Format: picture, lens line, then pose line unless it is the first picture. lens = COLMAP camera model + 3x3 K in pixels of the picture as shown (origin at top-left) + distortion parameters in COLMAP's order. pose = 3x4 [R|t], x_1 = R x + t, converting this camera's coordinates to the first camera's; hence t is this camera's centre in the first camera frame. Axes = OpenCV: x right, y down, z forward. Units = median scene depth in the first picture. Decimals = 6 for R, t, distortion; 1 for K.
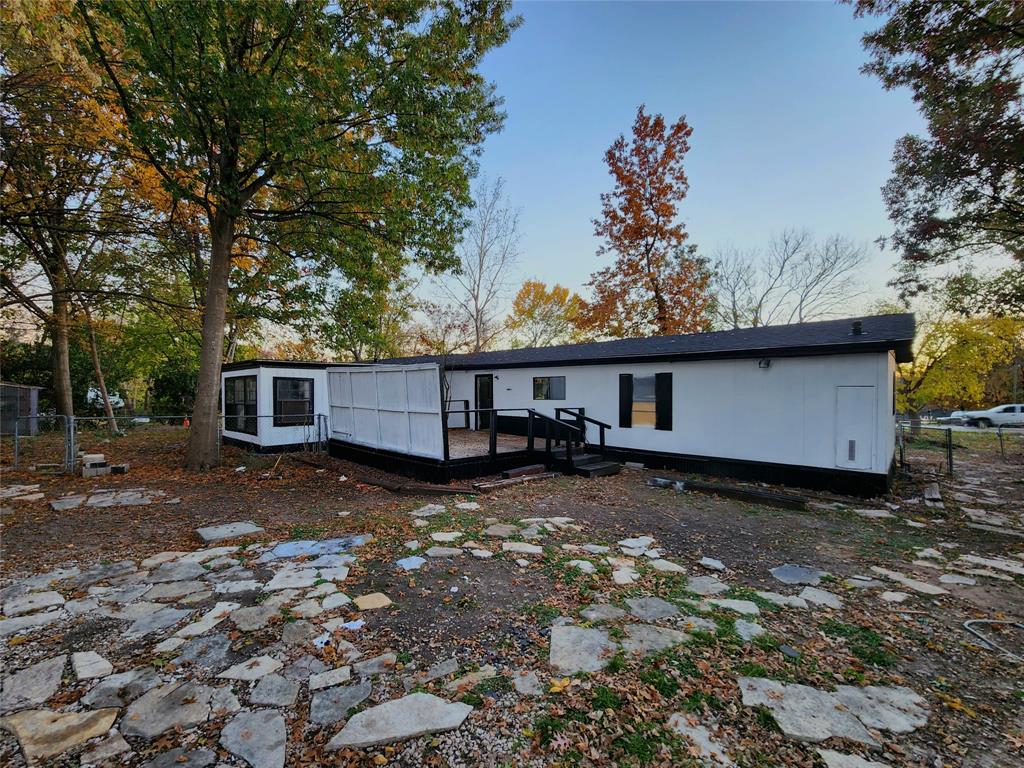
lens RADIAL K [[387.3, 0, 507.0], [0, 387.3, 387.1], [0, 0, 1]] dist [0.001847, -0.002597]
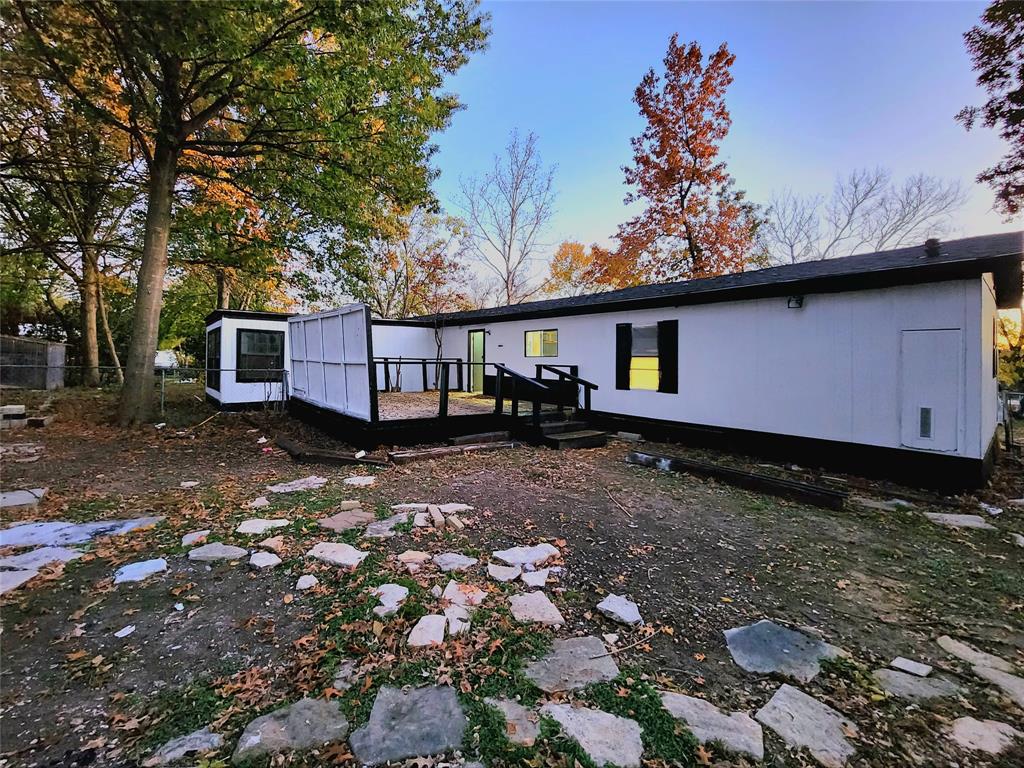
lens RADIAL K [[387.3, 0, 516.5], [0, 387.3, 348.5], [0, 0, 1]] dist [0.001847, -0.002597]
pose [[0.993824, 0.006388, -0.110788, 0.176853], [-0.008570, 0.999778, -0.019233, 0.037000], [0.110641, 0.020064, 0.993658, 0.169320]]
